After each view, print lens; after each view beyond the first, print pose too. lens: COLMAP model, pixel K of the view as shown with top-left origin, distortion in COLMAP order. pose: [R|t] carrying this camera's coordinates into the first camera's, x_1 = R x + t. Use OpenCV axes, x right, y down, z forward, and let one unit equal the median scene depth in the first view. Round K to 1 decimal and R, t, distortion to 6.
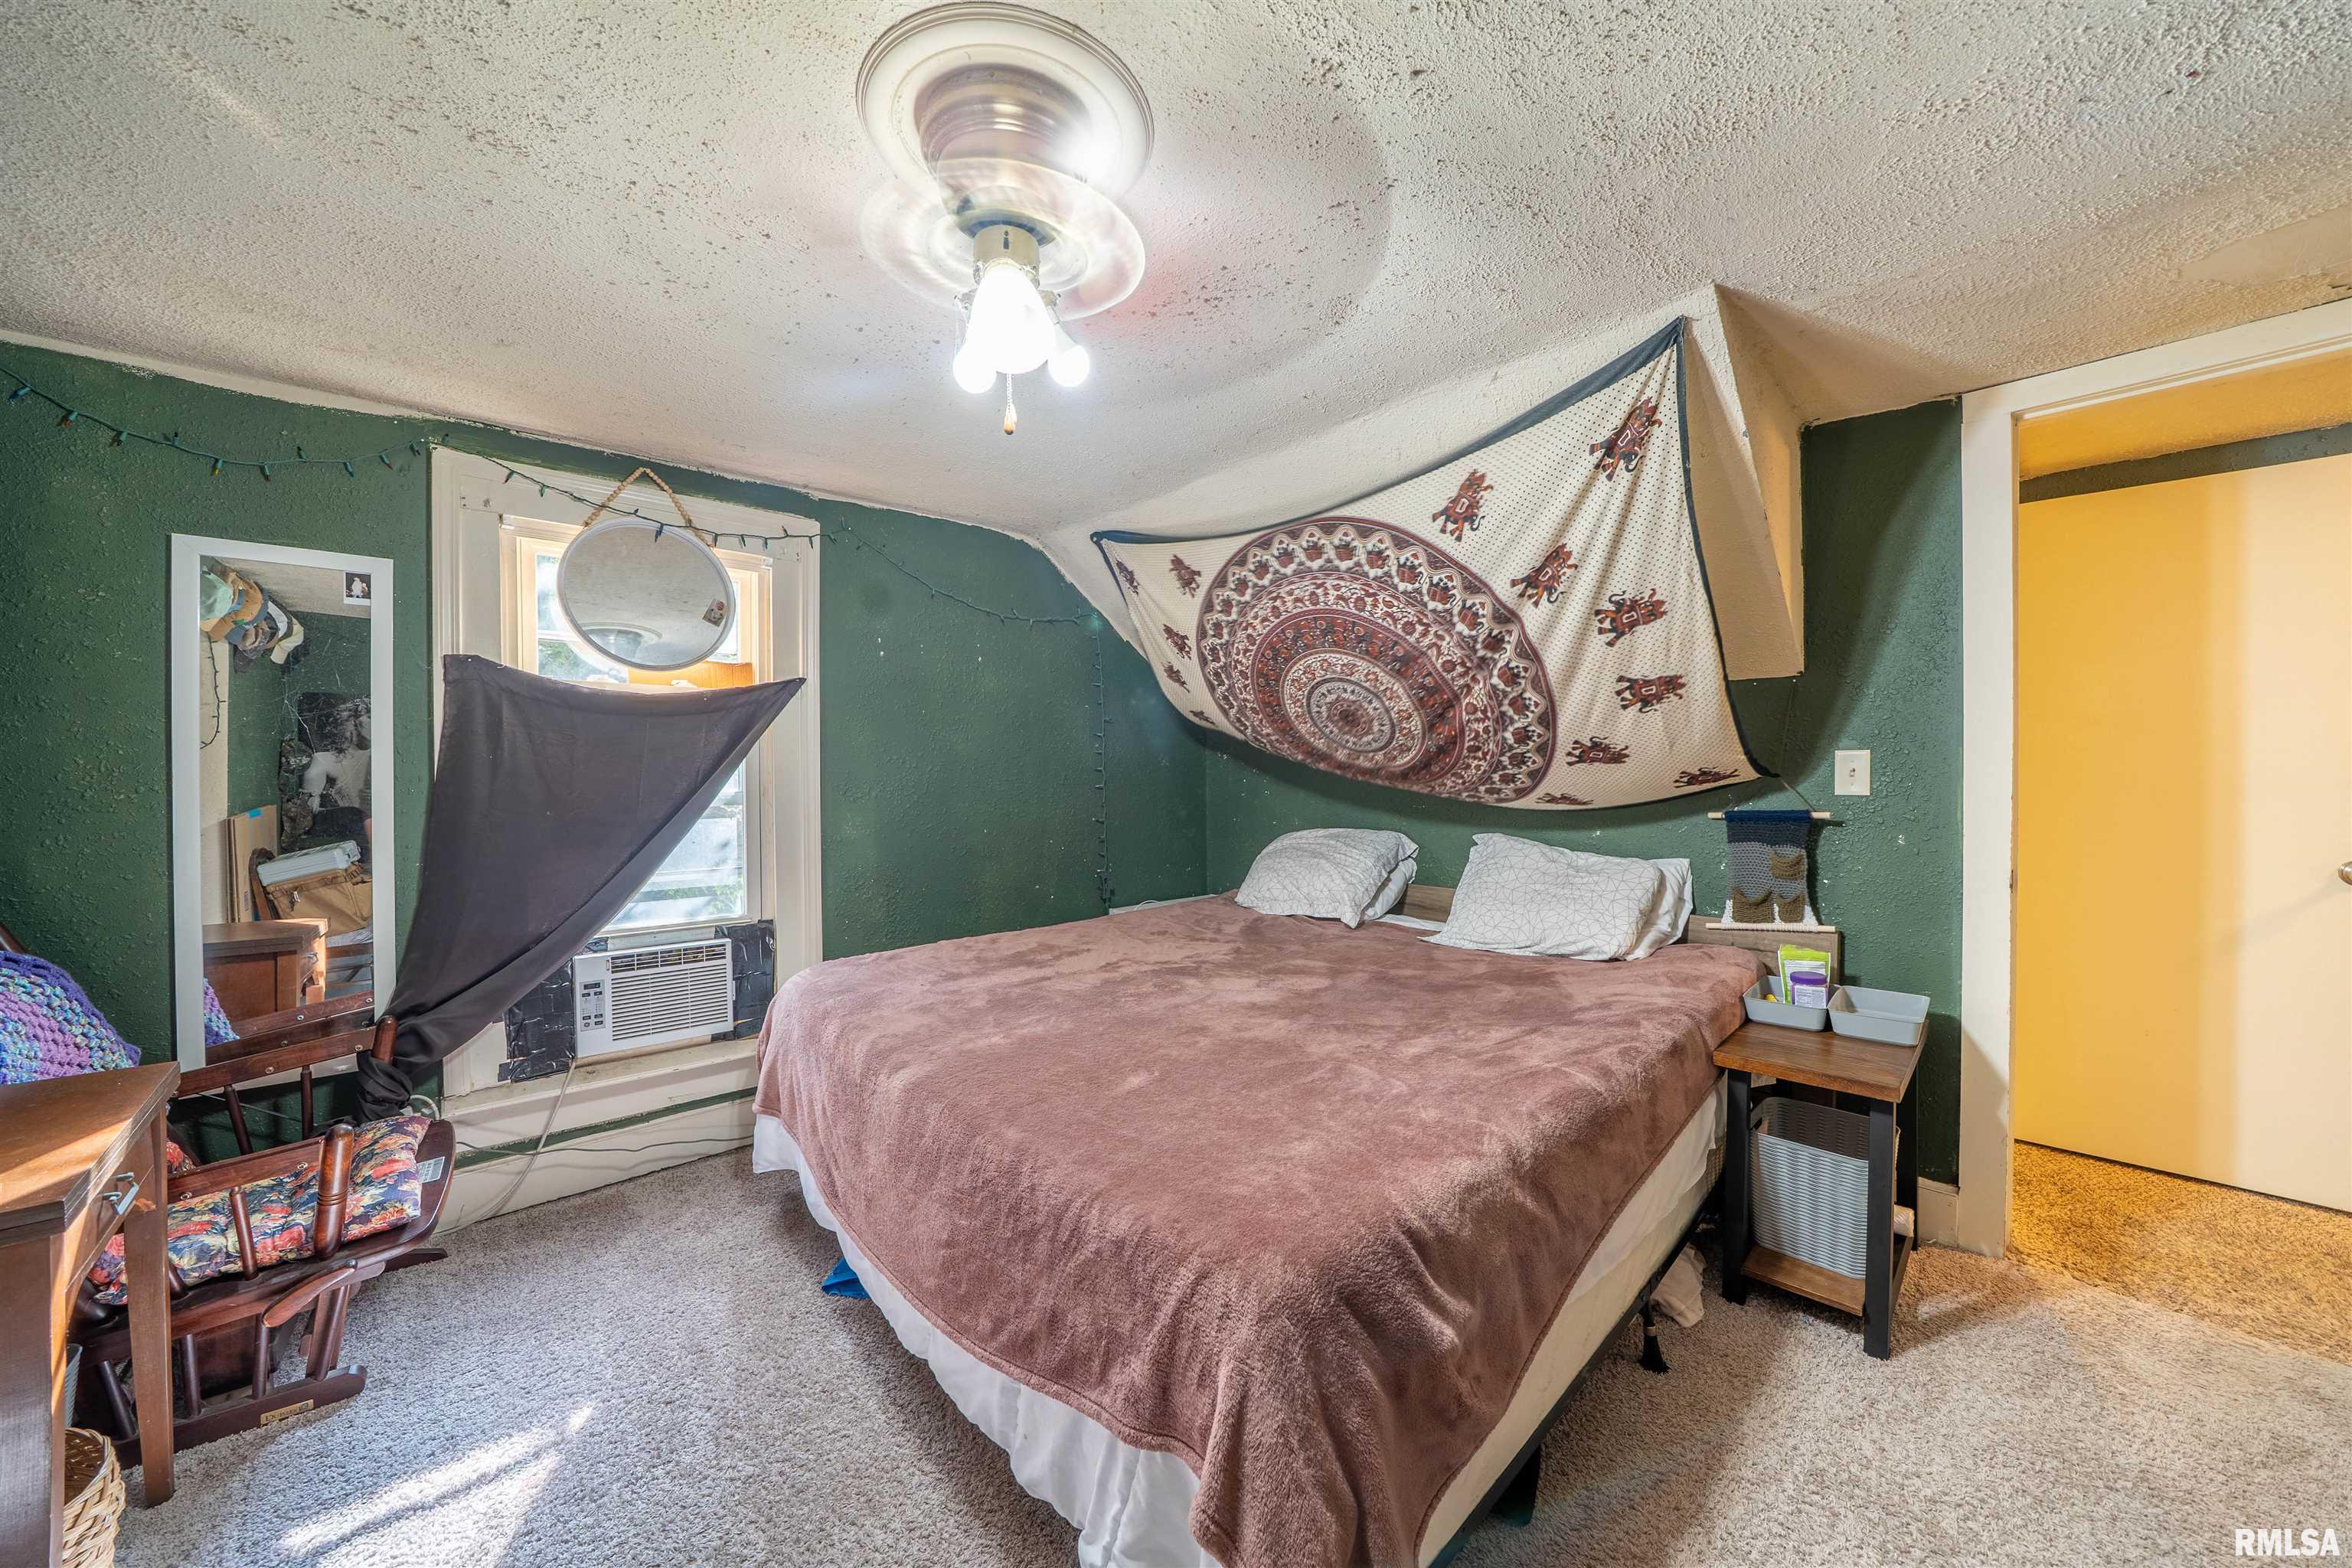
lens RADIAL K [[850.3, 0, 1173.2], [0, 850.3, 765.5], [0, 0, 1]] dist [-0.012448, 0.000073]
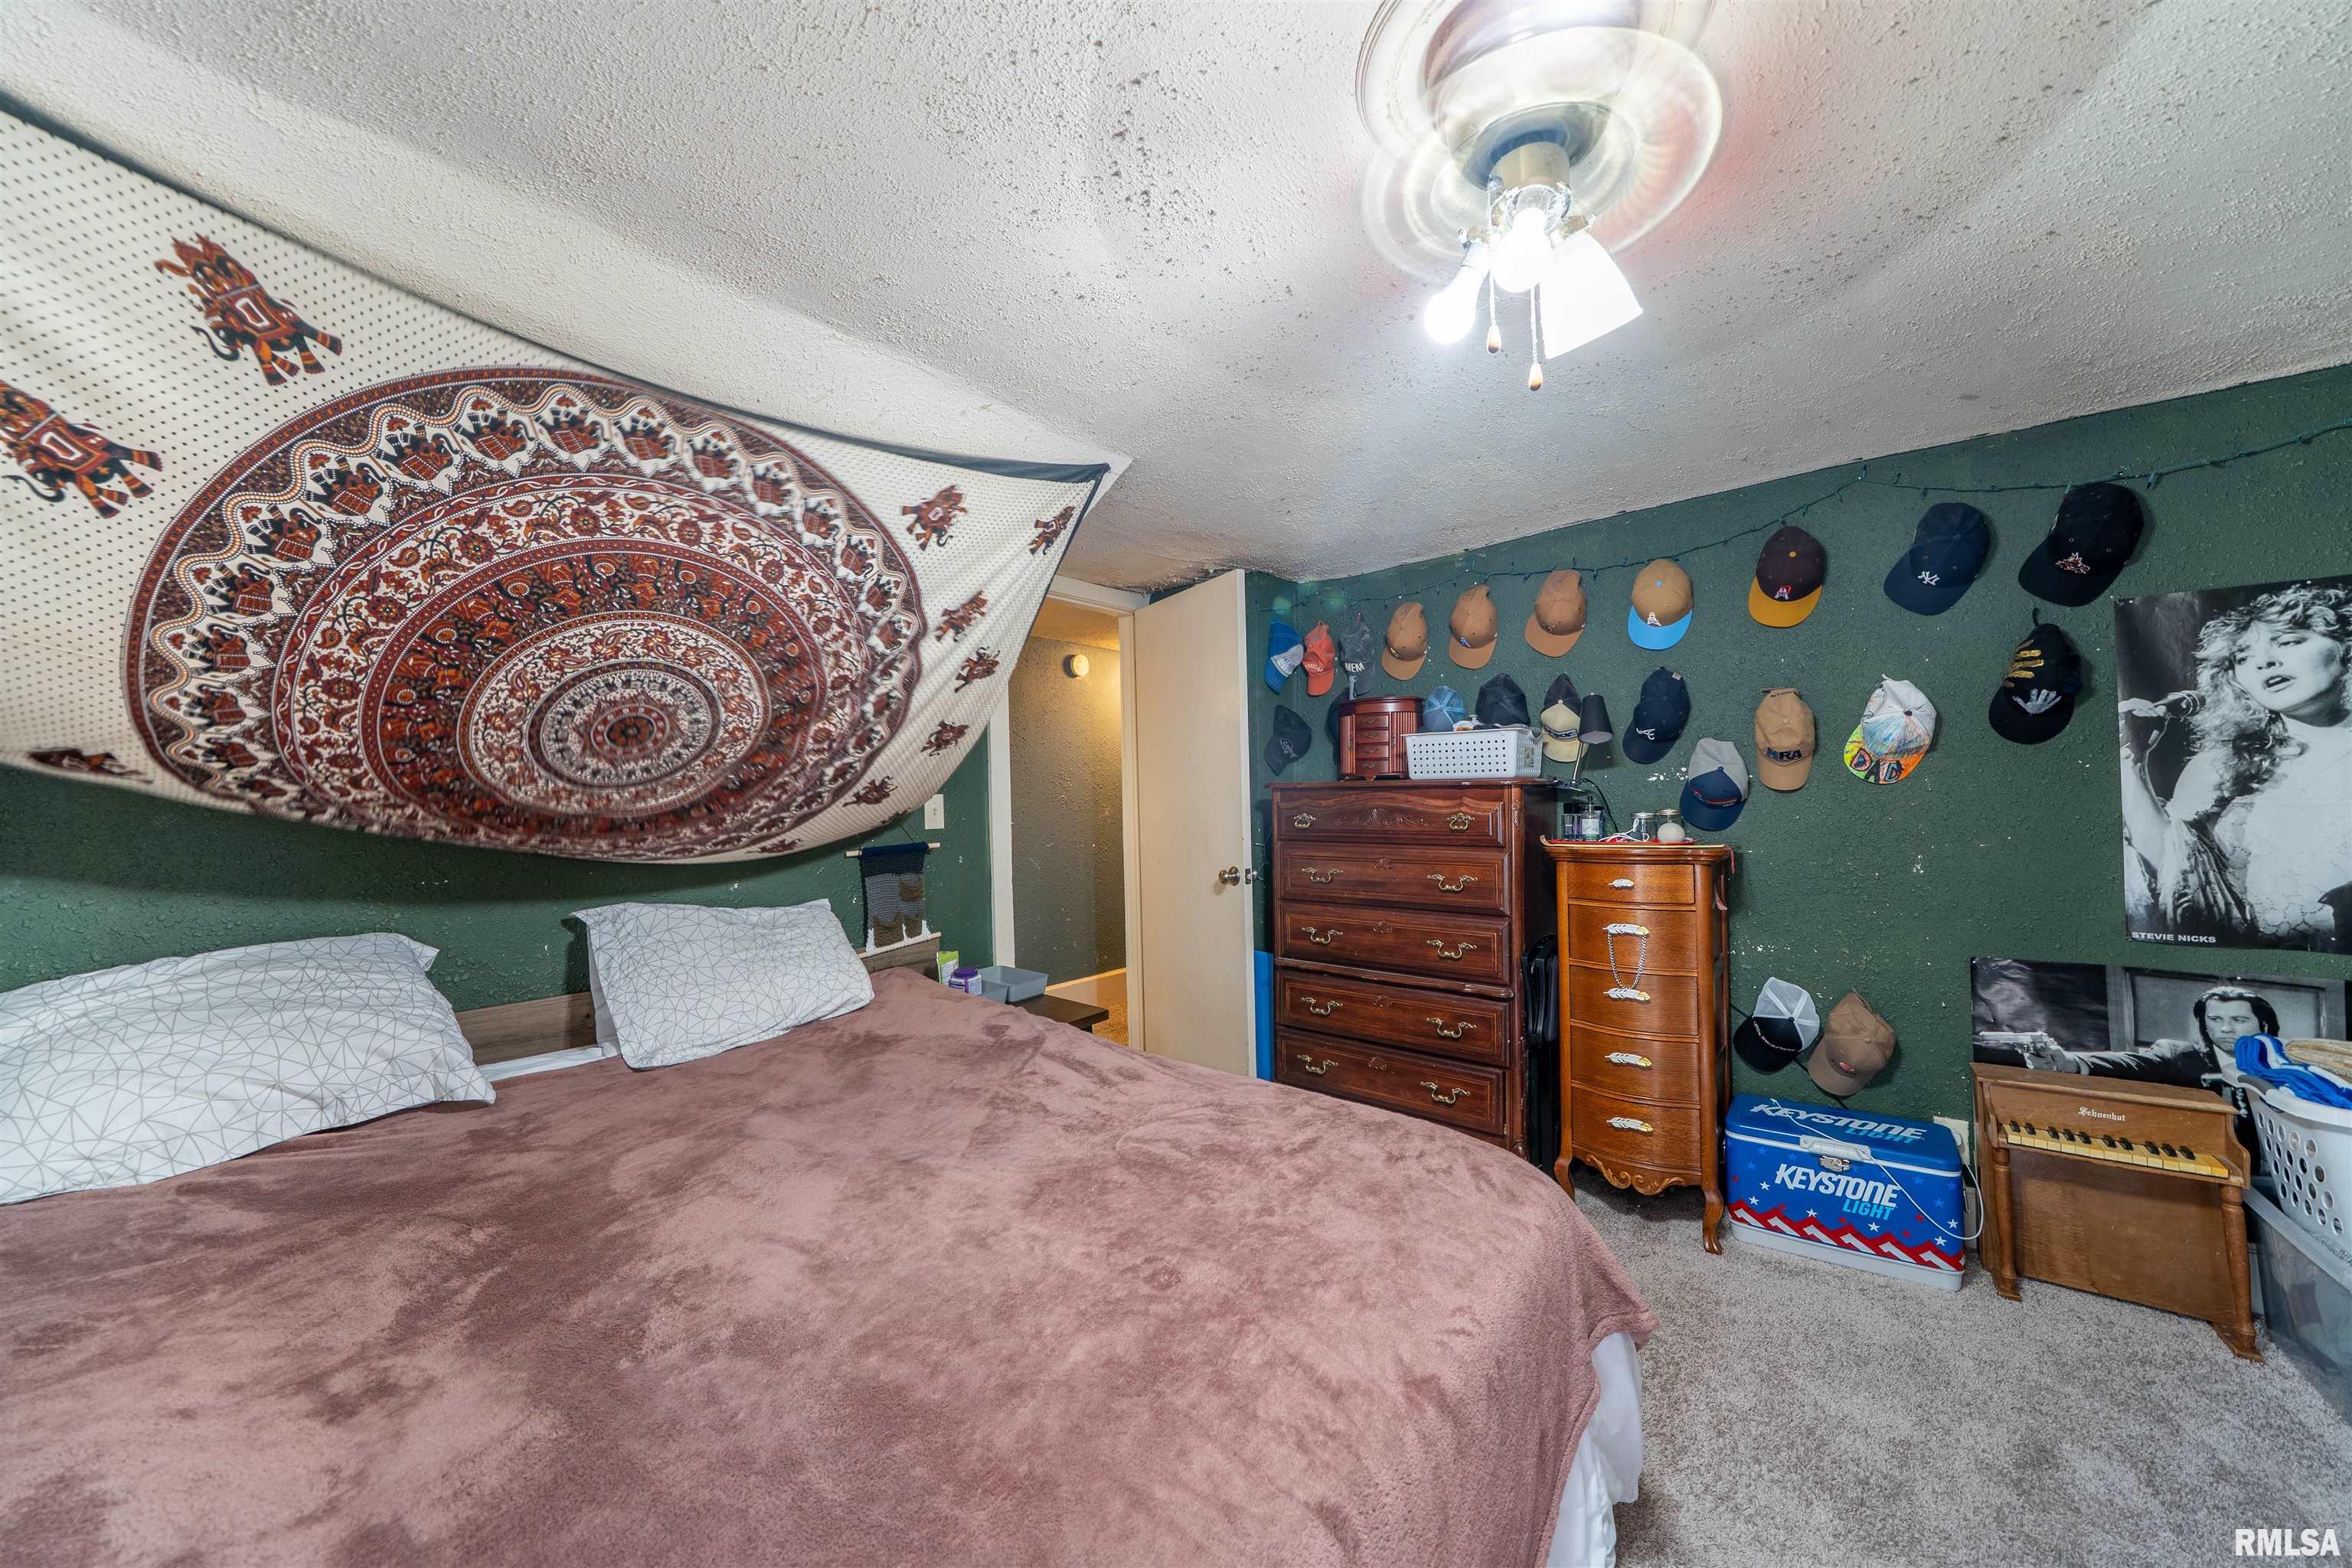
lens RADIAL K [[850.3, 0, 1173.2], [0, 850.3, 765.5], [0, 0, 1]] dist [-0.012448, 0.000073]
pose [[-0.164799, 0.049453, 0.985087, -0.529062], [0.019179, 0.998714, -0.046928, 0.006426], [-0.986141, 0.011159, -0.165536, 0.833458]]
